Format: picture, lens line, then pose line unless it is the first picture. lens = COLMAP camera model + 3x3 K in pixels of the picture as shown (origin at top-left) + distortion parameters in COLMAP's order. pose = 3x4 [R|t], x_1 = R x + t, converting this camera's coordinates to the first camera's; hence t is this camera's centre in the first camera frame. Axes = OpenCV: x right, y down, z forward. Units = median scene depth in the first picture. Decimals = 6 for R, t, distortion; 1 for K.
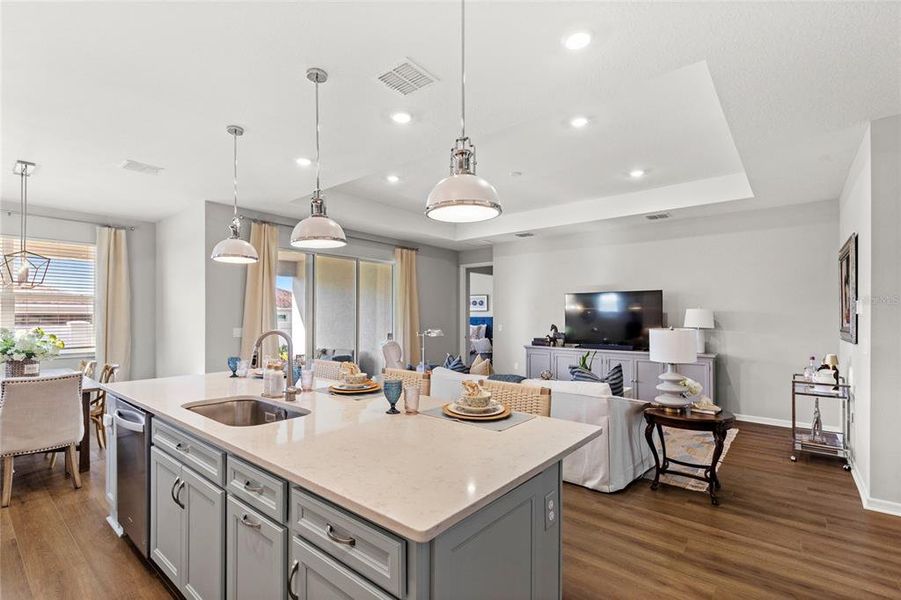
lens RADIAL K [[414.5, 0, 439.9], [0, 414.5, 313.7], [0, 0, 1]] dist [-0.002942, -0.000329]
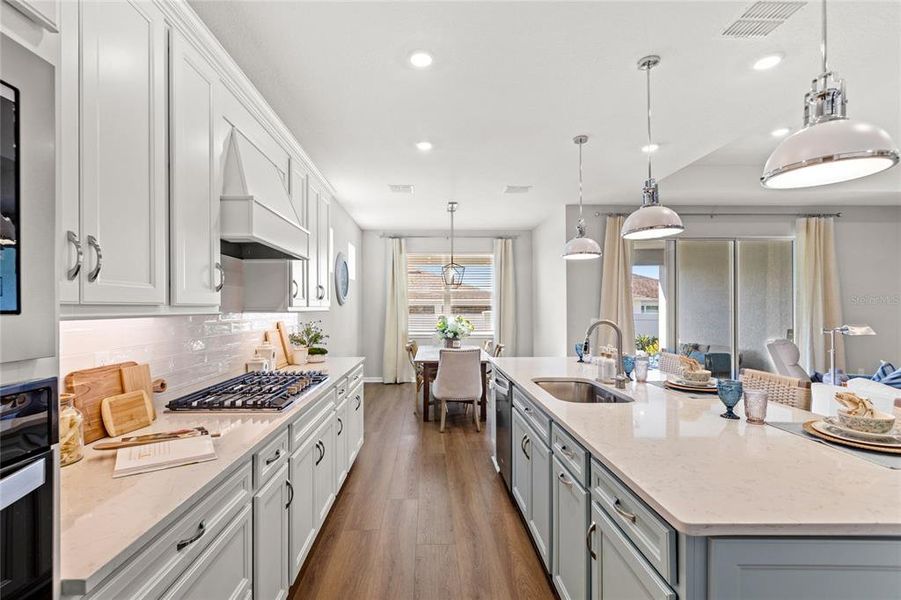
lens RADIAL K [[419.2, 0, 435.5], [0, 419.2, 306.9], [0, 0, 1]] dist [0.000138, 0.000154]
pose [[0.657726, -0.002385, -0.753253, 0.119109], [0.006189, 0.999978, 0.002238, -0.000137], [0.753232, -0.006133, 0.657727, -0.041222]]
